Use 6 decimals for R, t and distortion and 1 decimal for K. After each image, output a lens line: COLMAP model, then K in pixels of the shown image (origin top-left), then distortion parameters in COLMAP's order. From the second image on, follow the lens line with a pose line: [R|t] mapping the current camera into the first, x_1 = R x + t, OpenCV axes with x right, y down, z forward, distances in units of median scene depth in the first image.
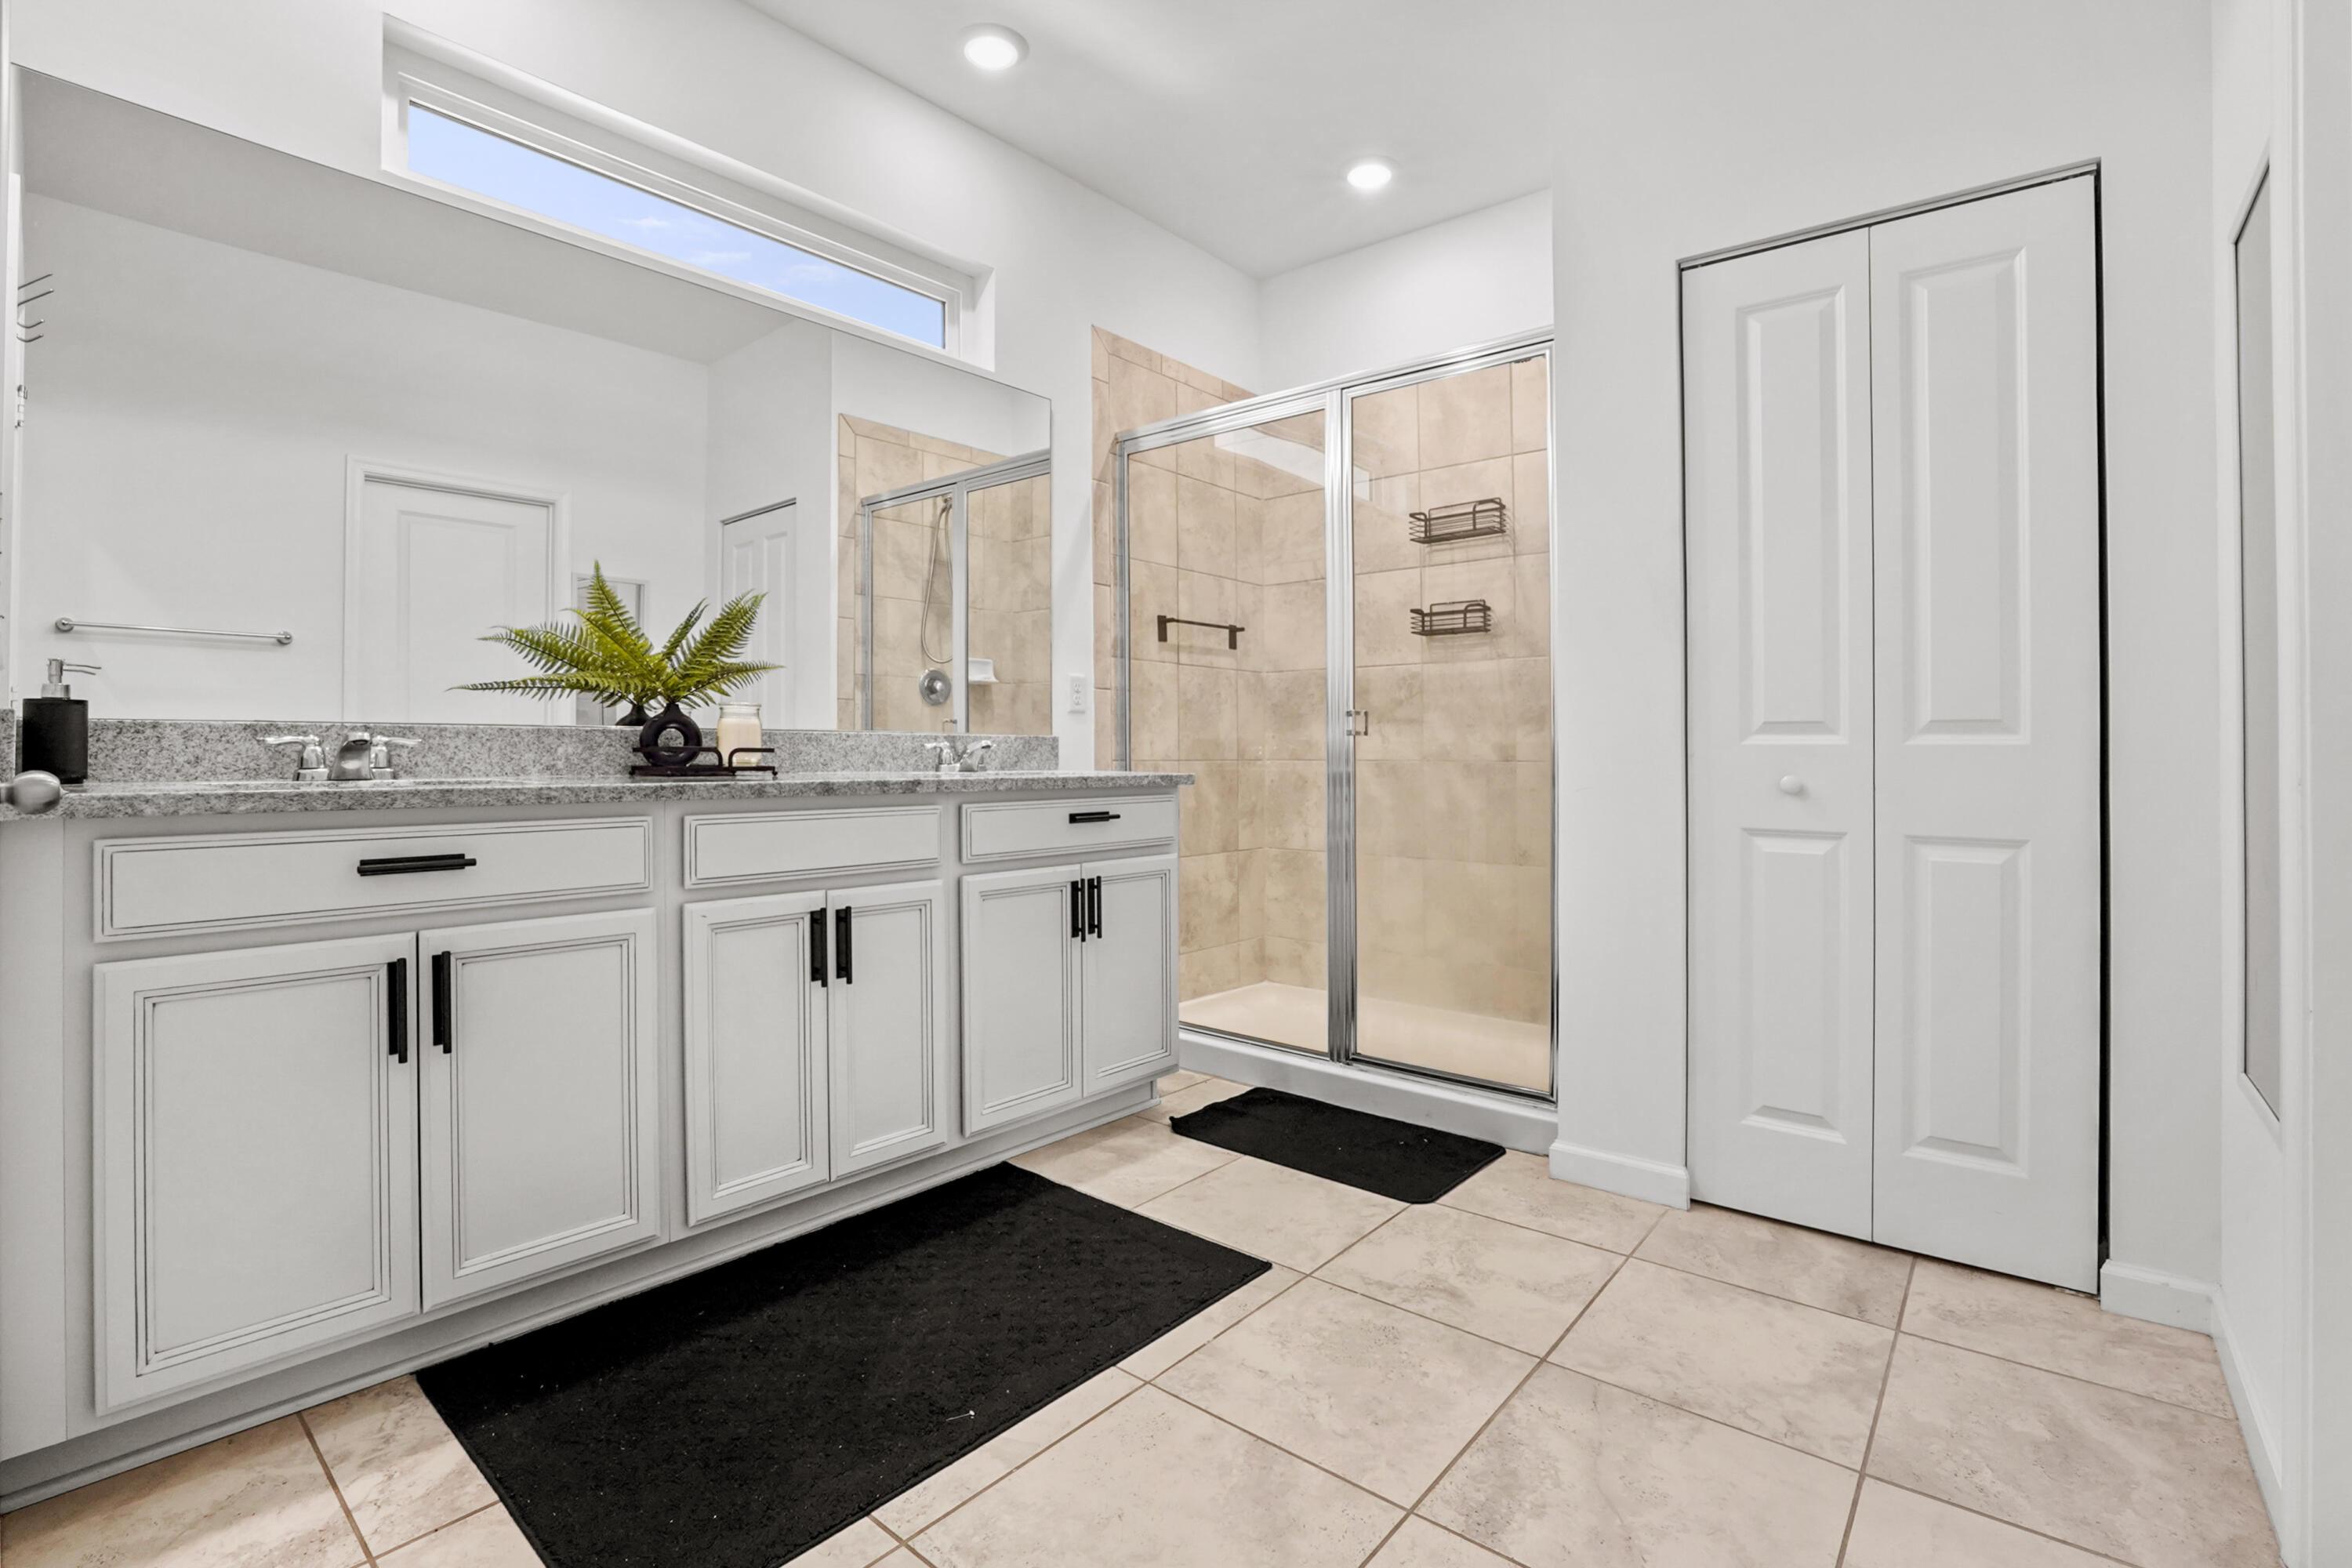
lens RADIAL K [[1043.7, 0, 1118.3], [0, 1043.7, 768.0], [0, 0, 1]] dist [-0.064477, 0.009580]
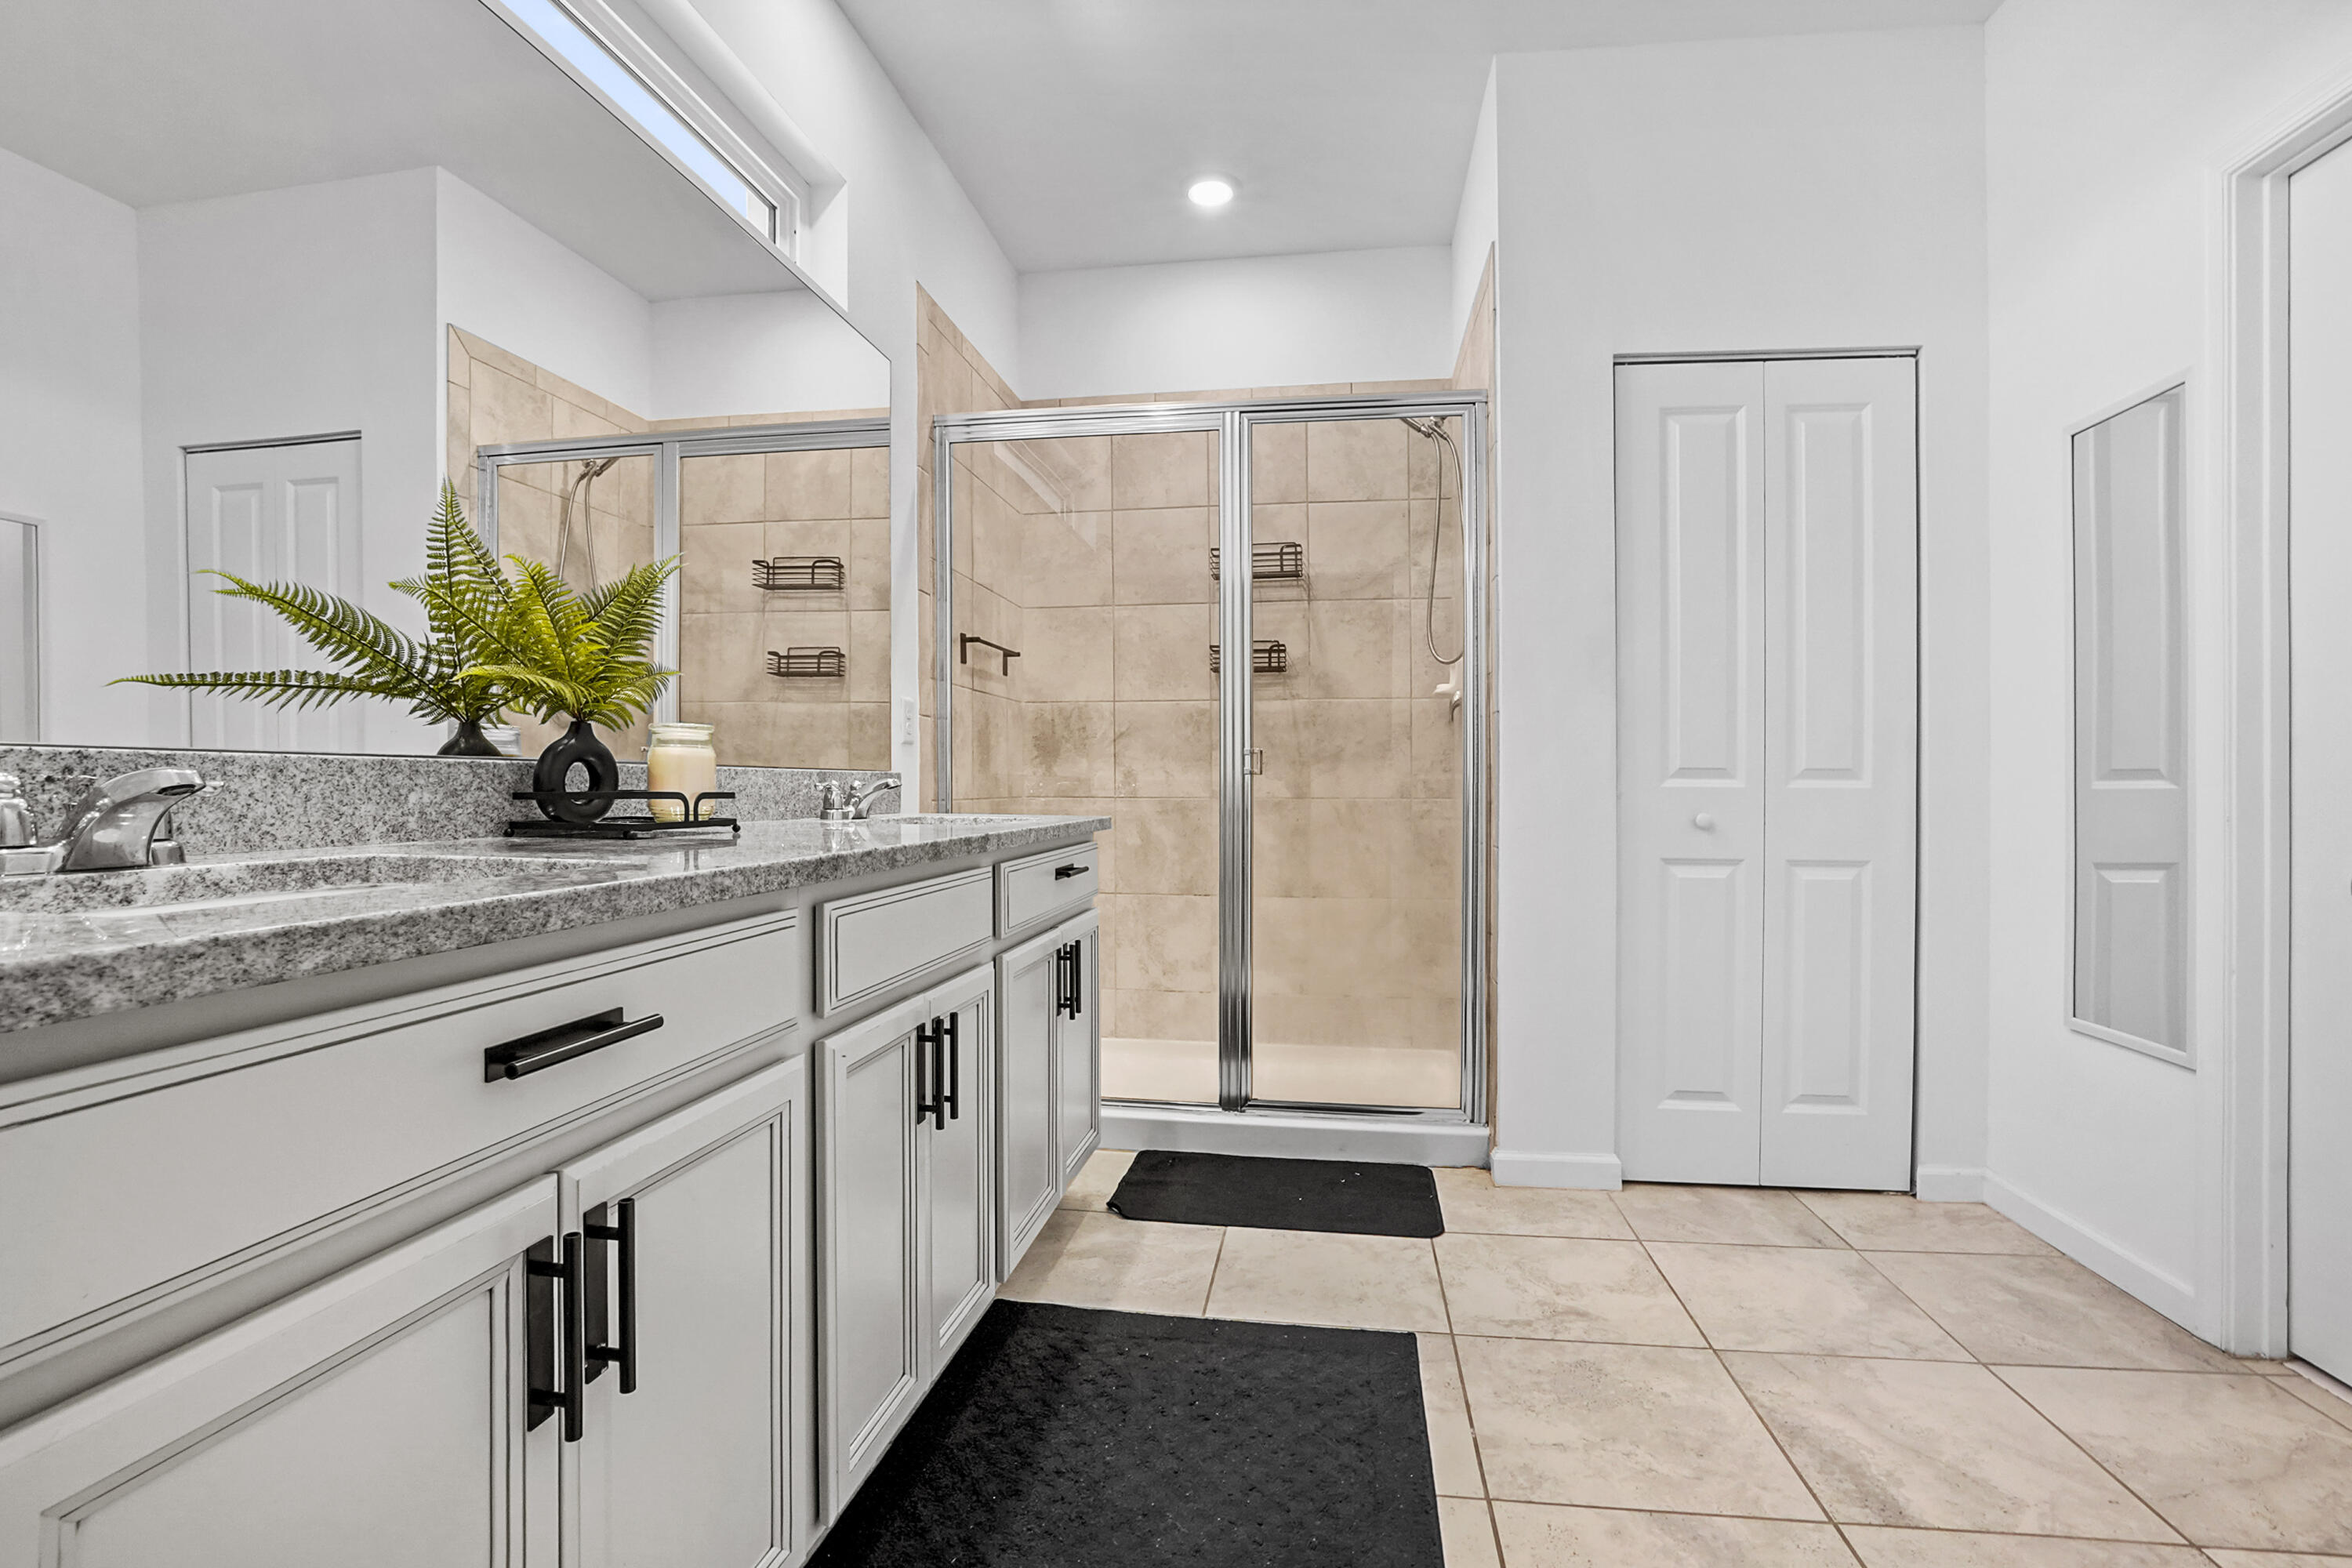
lens RADIAL K [[1043.7, 0, 1191.0], [0, 1043.7, 825.2], [0, 0, 1]] dist [-0.064477, 0.009580]
pose [[0.847283, -0.020435, 0.530748, -0.458872], [0.007396, 0.999617, 0.026680, -0.013781], [-0.531090, -0.018680, 0.847109, 0.275627]]
